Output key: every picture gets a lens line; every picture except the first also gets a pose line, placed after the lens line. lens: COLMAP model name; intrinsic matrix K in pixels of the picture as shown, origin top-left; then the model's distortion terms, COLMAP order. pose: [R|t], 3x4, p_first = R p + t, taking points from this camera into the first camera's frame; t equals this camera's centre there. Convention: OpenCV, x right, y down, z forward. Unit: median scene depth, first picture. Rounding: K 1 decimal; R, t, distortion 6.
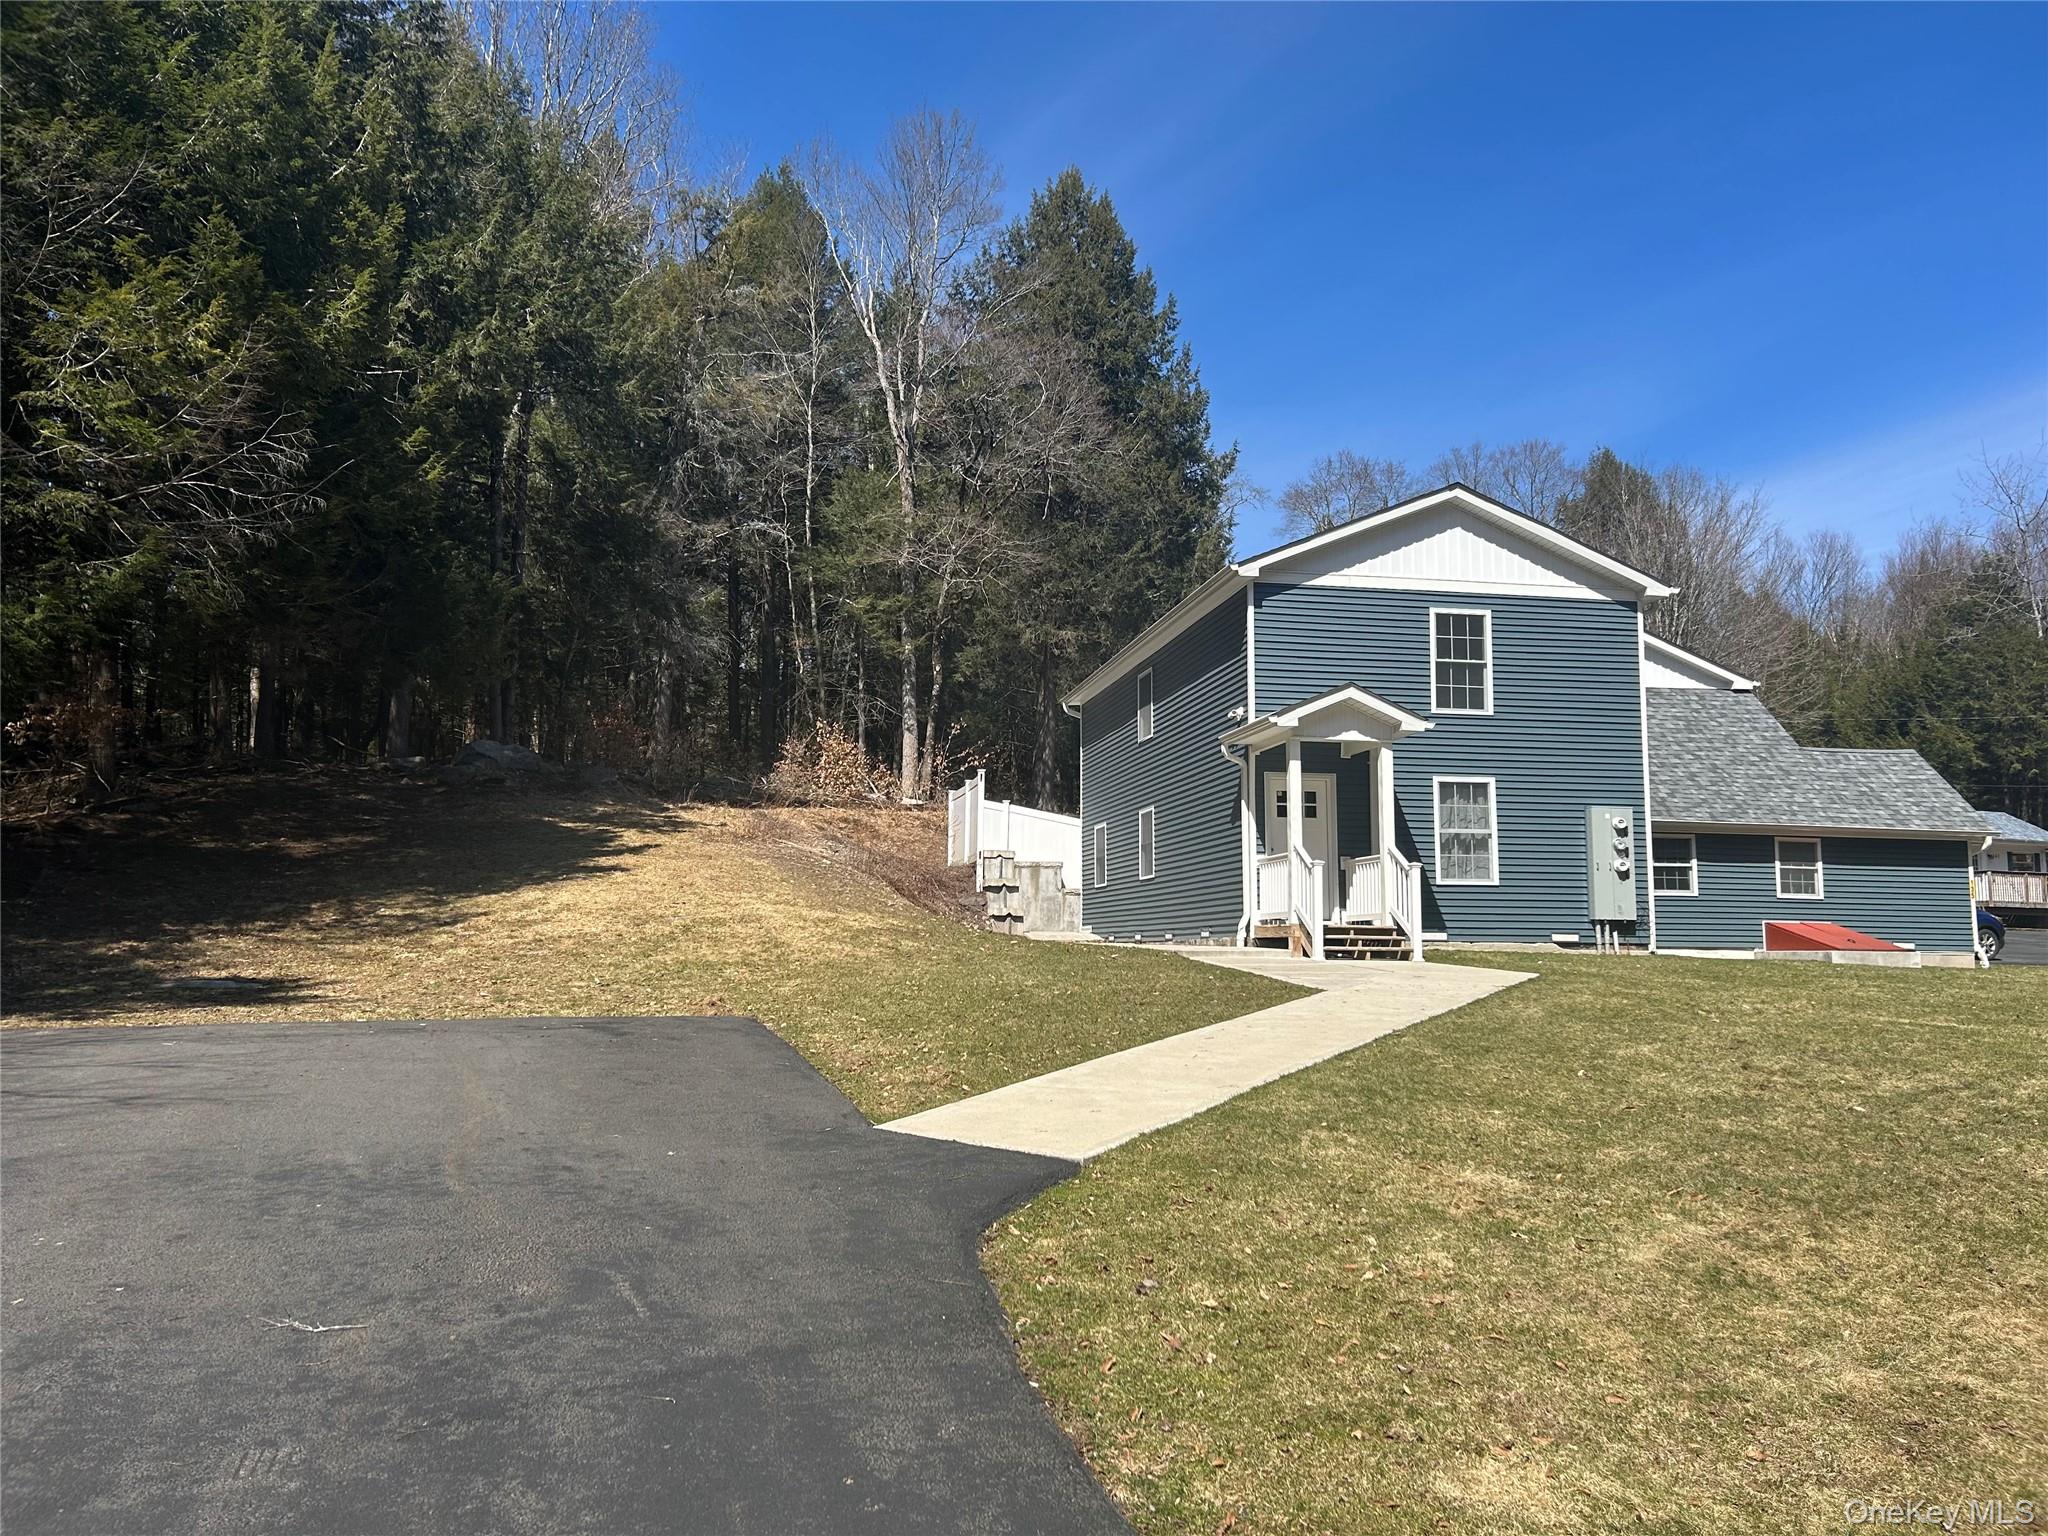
lens RADIAL K [[1554.4, 0, 1024.0], [0, 1554.4, 768.0], [0, 0, 1]] dist [0.064809, -0.059990]
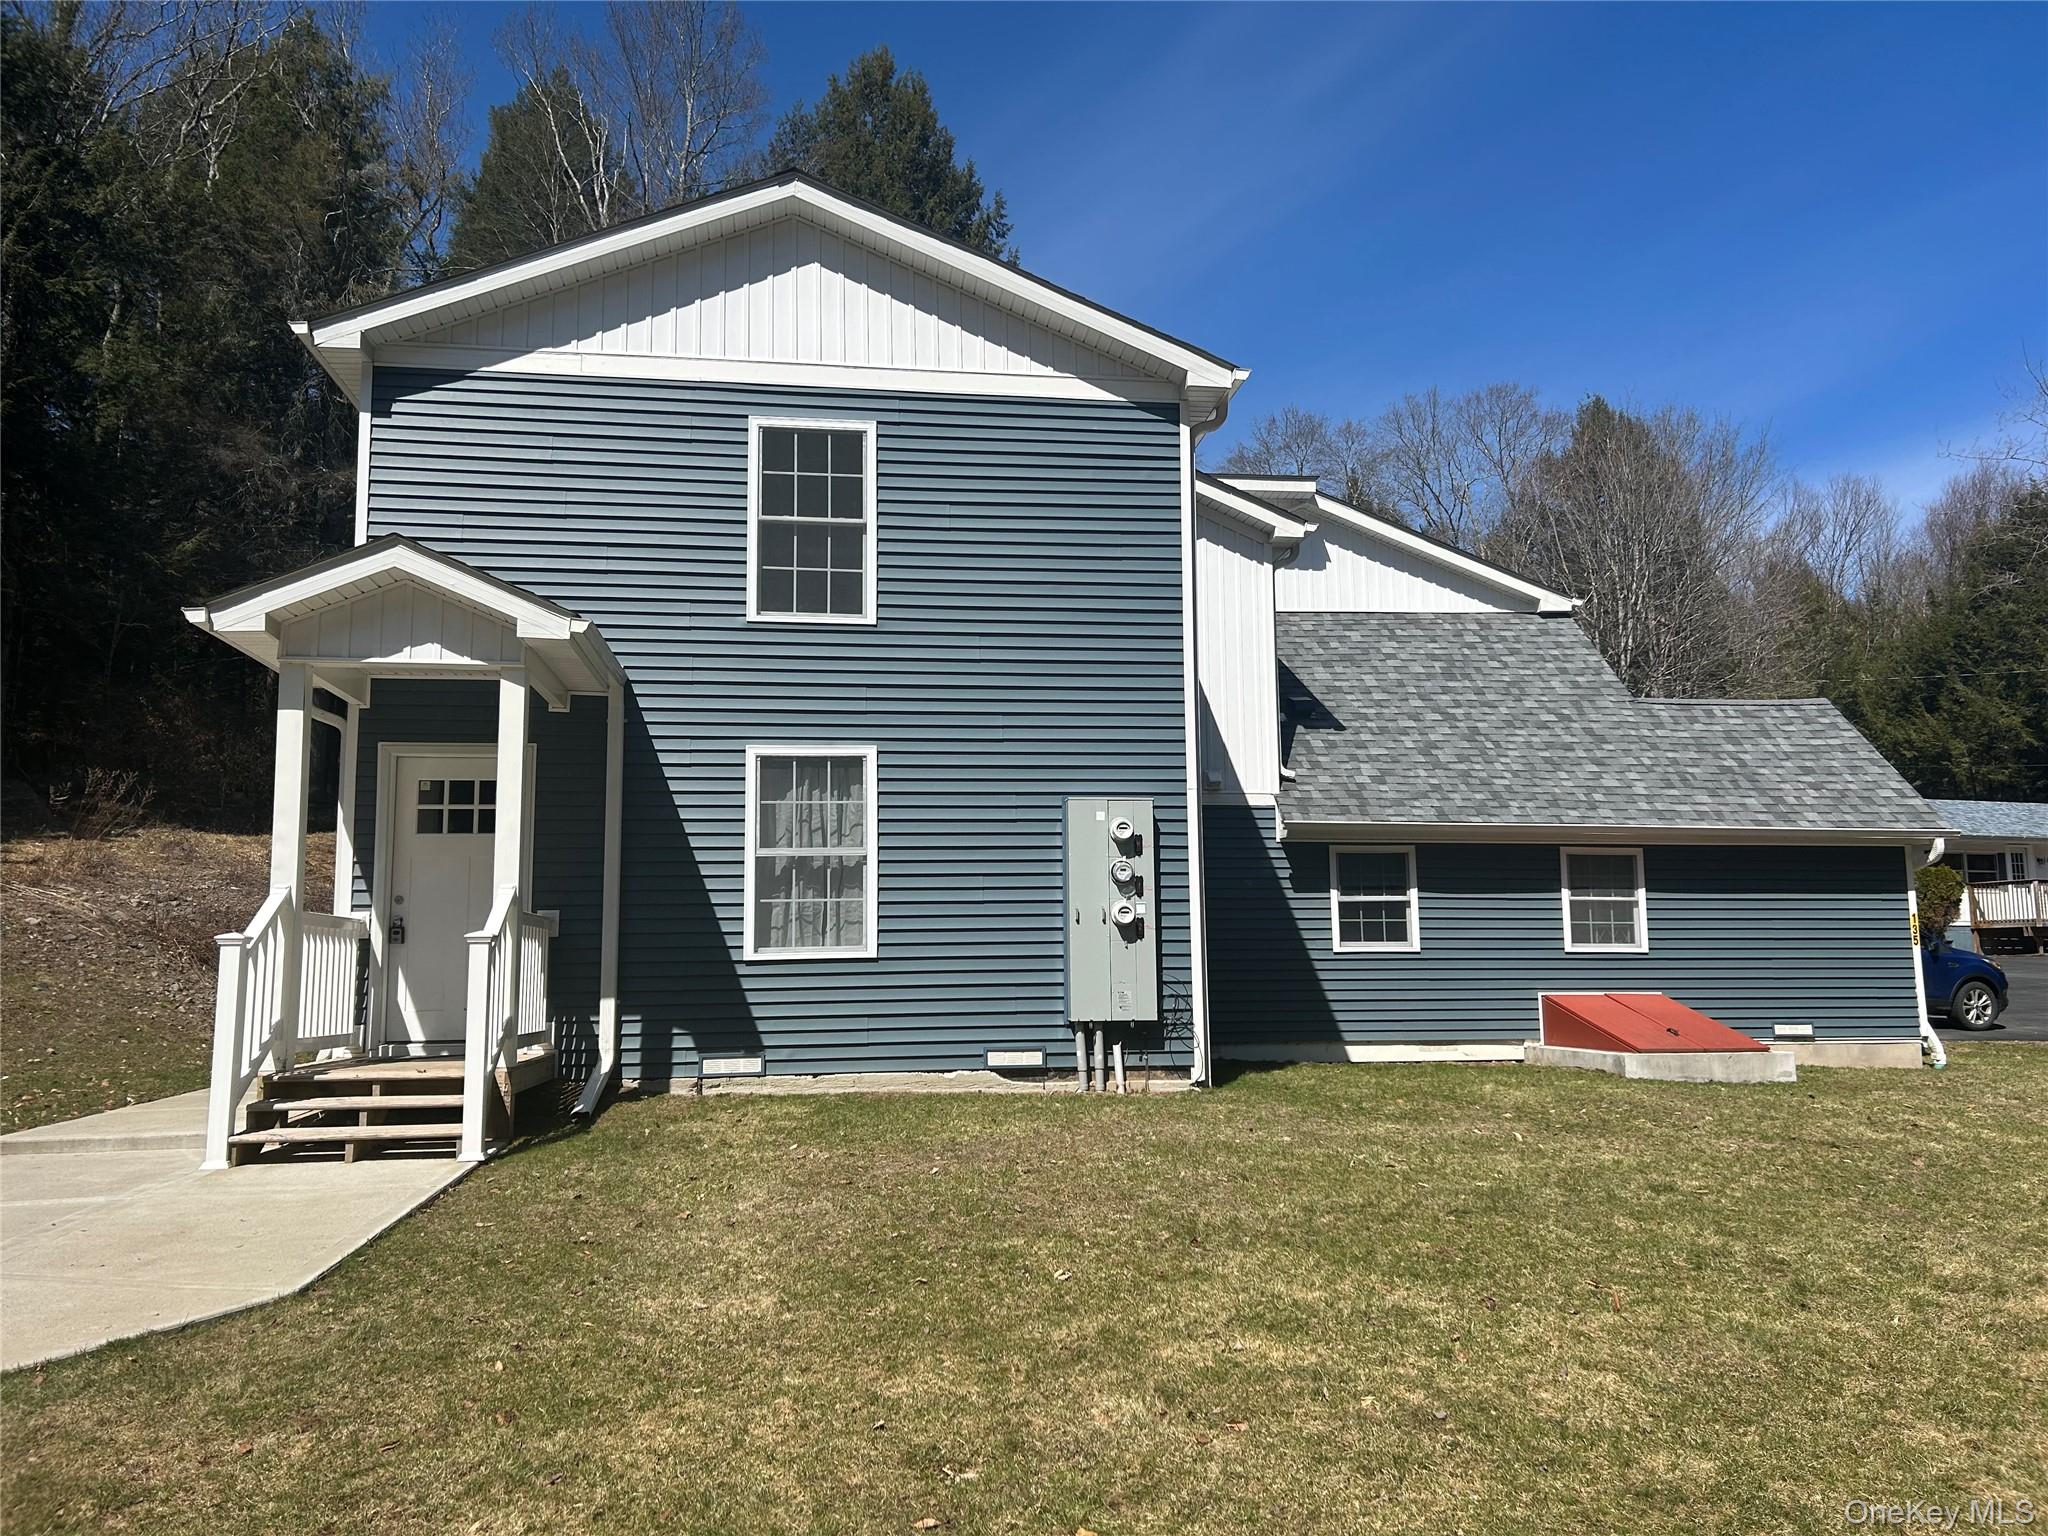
lens RADIAL K [[1554.3, 0, 1024.0], [0, 1554.3, 768.0], [0, 0, 1]] dist [0.067768, -0.085741]
pose [[0.998481, -0.023711, -0.049728, 0.312347], [0.023081, 0.999646, -0.013199, 0.017824], [0.050023, 0.012031, 0.998676, 0.414659]]
